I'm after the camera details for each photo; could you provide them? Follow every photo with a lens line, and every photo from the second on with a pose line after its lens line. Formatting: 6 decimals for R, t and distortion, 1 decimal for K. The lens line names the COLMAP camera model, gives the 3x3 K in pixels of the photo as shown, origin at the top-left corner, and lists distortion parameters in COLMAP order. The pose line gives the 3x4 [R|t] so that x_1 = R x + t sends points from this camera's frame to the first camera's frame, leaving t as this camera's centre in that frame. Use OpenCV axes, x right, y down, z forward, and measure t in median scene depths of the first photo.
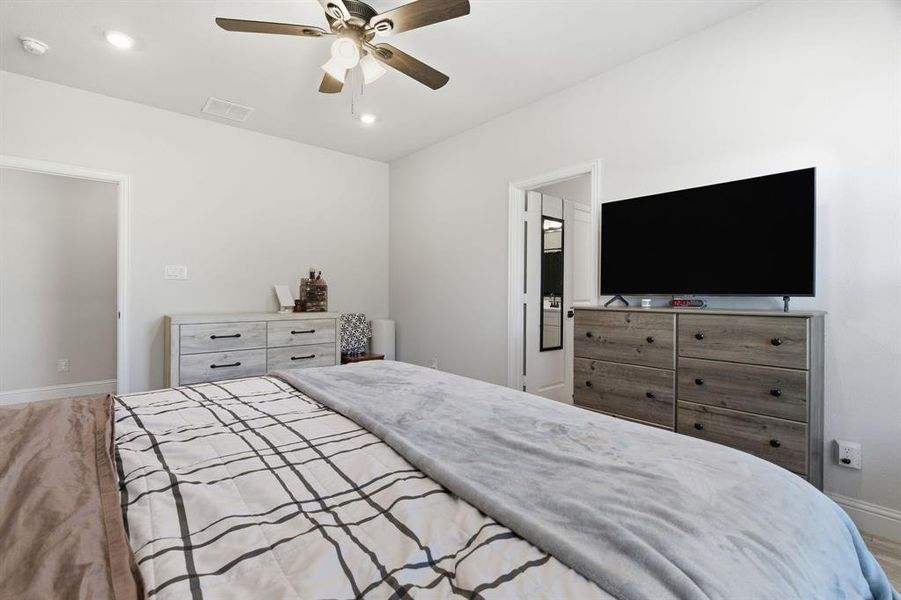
lens RADIAL K [[414.0, 0, 446.3], [0, 414.0, 296.2], [0, 0, 1]] dist [0.001834, -0.000163]
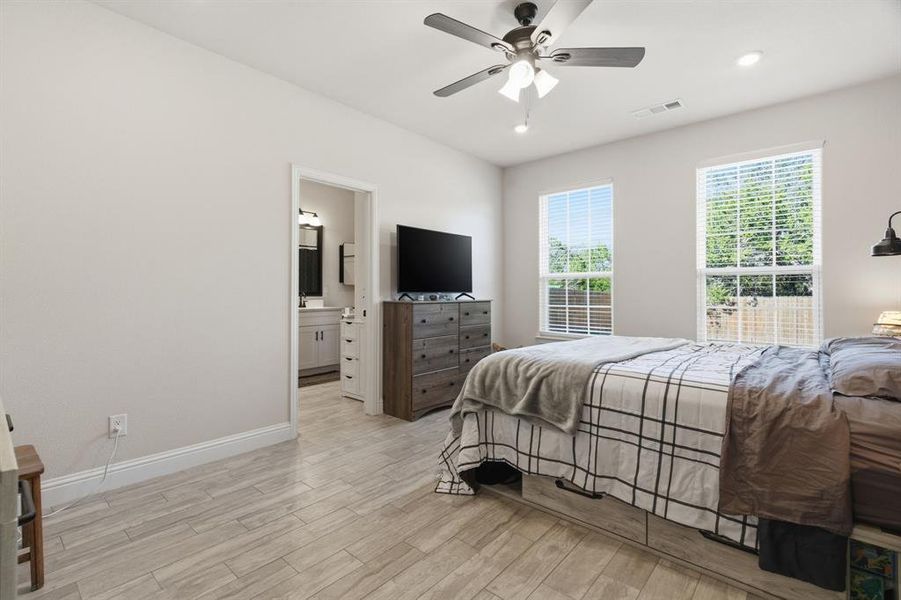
lens RADIAL K [[417.8, 0, 451.4], [0, 417.8, 289.4], [0, 0, 1]] dist [-0.030150, -0.000002]
pose [[-0.140283, -0.001061, 0.990111, -1.096438], [0.003445, 0.999993, 0.001559, -0.016603], [-0.990105, 0.003629, -0.140278, 1.130259]]
